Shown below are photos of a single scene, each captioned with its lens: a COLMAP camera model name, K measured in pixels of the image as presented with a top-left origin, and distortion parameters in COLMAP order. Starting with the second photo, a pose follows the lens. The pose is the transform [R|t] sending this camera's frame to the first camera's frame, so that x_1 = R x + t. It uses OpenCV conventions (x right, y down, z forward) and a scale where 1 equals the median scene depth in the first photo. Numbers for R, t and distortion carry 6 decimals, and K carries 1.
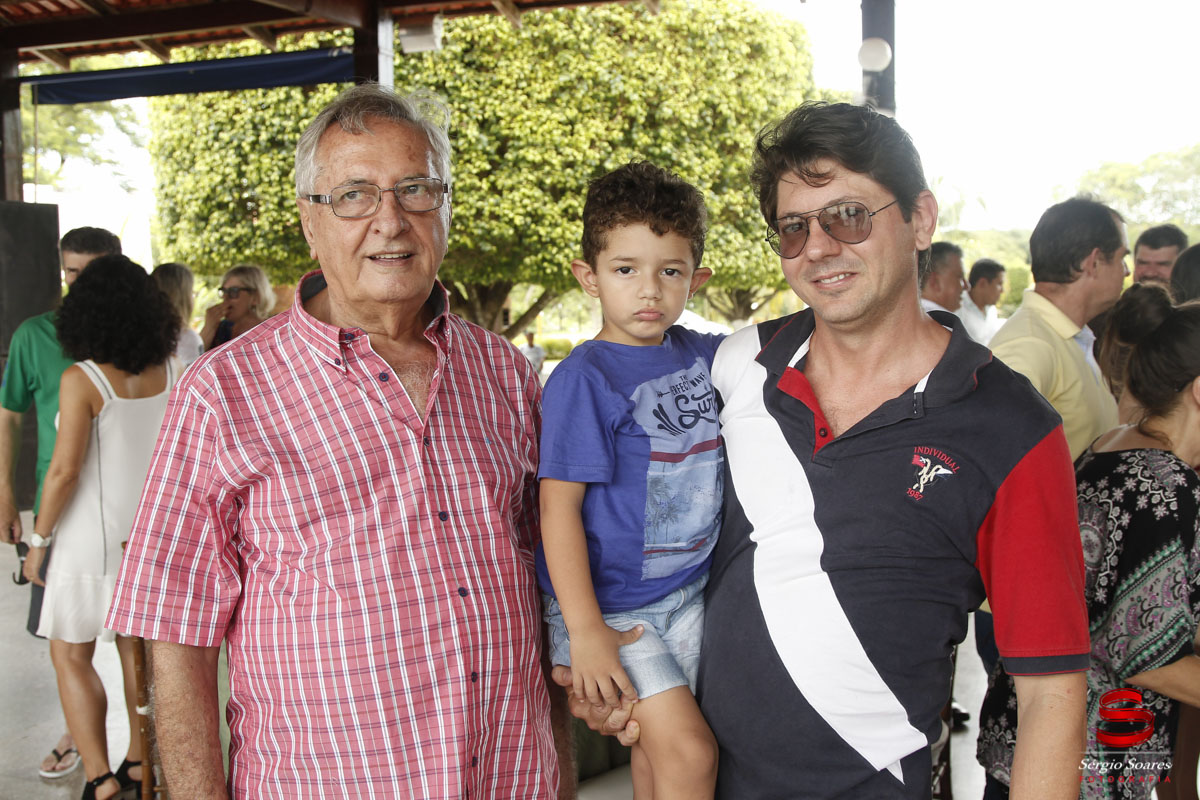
lens RADIAL K [[1324.9, 0, 600.0], [0, 1324.9, 400.0], [0, 0, 1]] dist [-0.030446, 0.043410]
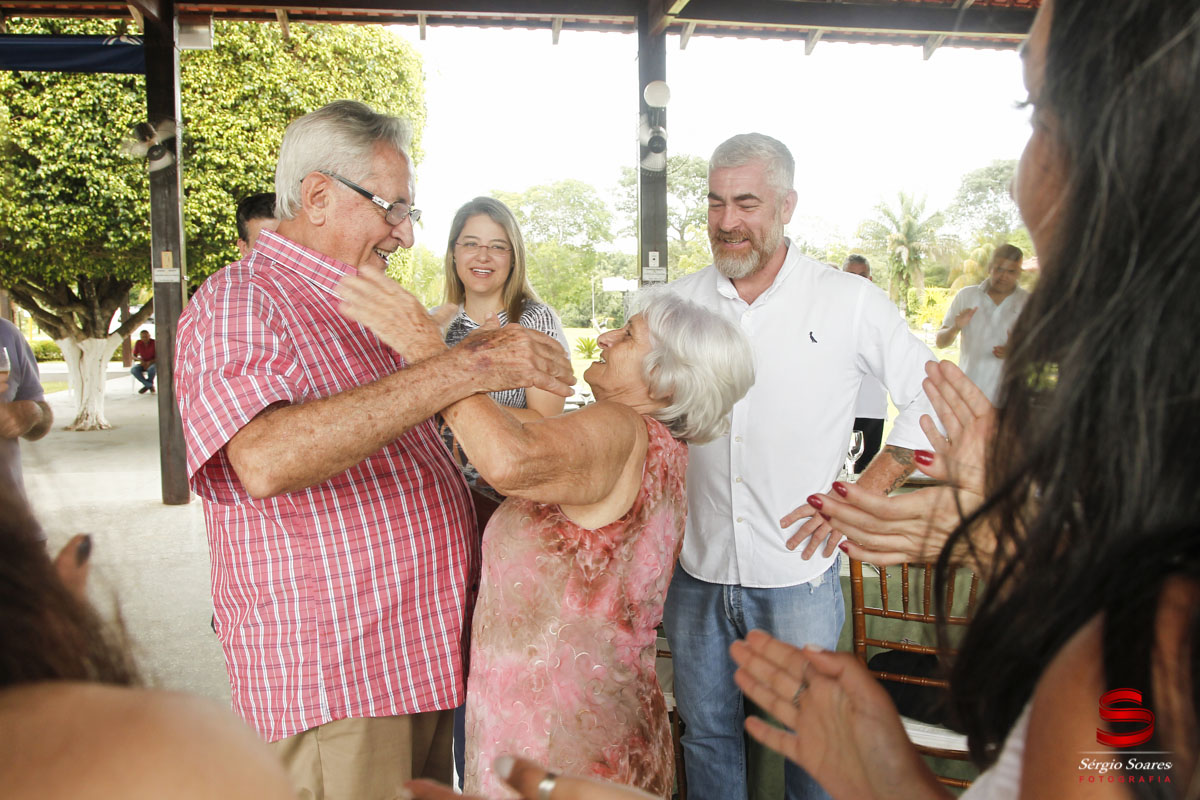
lens RADIAL K [[1149.9, 0, 597.5], [0, 1149.9, 418.0], [0, 0, 1]] dist [-0.118224, 0.122305]
pose [[0.866226, -0.043325, 0.497770, -0.245366], [0.031412, 0.998985, 0.032287, 0.001774], [-0.498663, -0.012332, 0.866708, 0.069308]]
